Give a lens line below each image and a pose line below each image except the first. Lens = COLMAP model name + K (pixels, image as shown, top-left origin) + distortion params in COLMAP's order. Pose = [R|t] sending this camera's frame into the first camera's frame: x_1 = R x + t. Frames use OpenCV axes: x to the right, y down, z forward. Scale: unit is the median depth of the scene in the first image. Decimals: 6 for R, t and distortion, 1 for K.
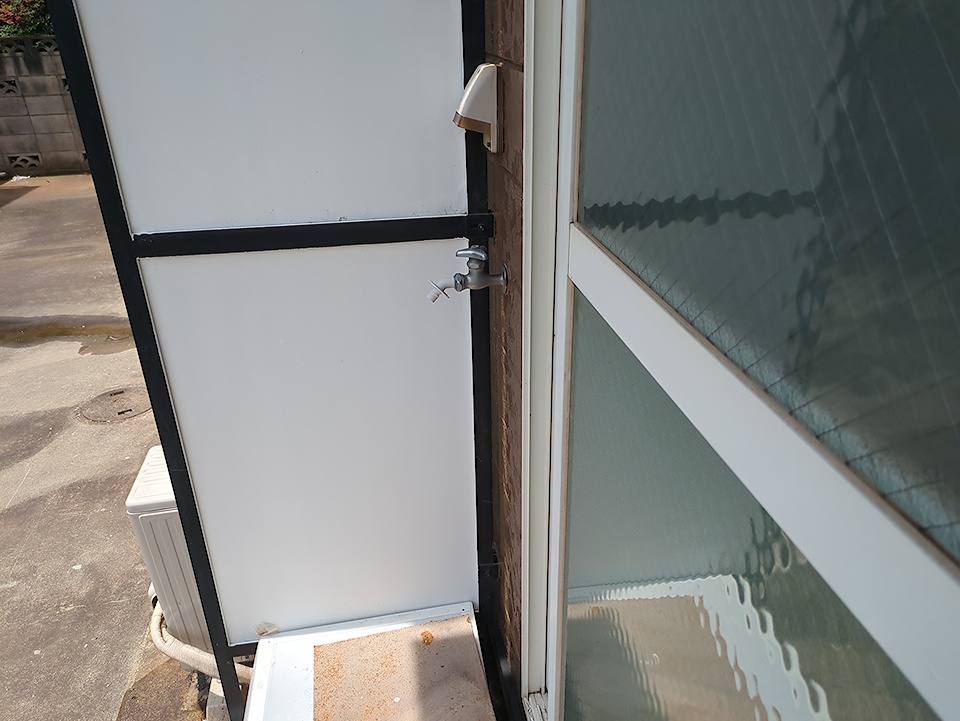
lens RADIAL K [[714.6, 0, 480.0], [0, 714.6, 360.5], [0, 0, 1]] dist [-0.000143, 0.000794]
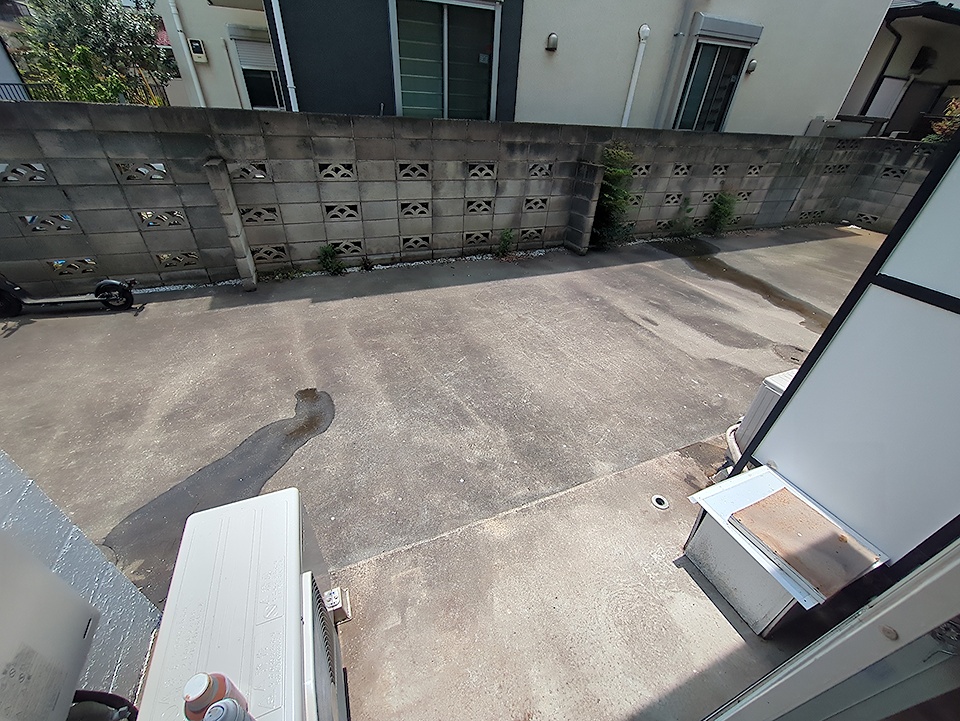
lens RADIAL K [[378.9, 0, 485.3], [0, 378.9, 358.2], [0, 0, 1]] dist [-0.002552, 0.000716]
pose [[0.226753, 0.579002, -0.783160, 0.143681], [-0.476751, 0.767167, 0.429142, 0.050265], [0.849289, 0.276063, 0.449997, -0.209493]]
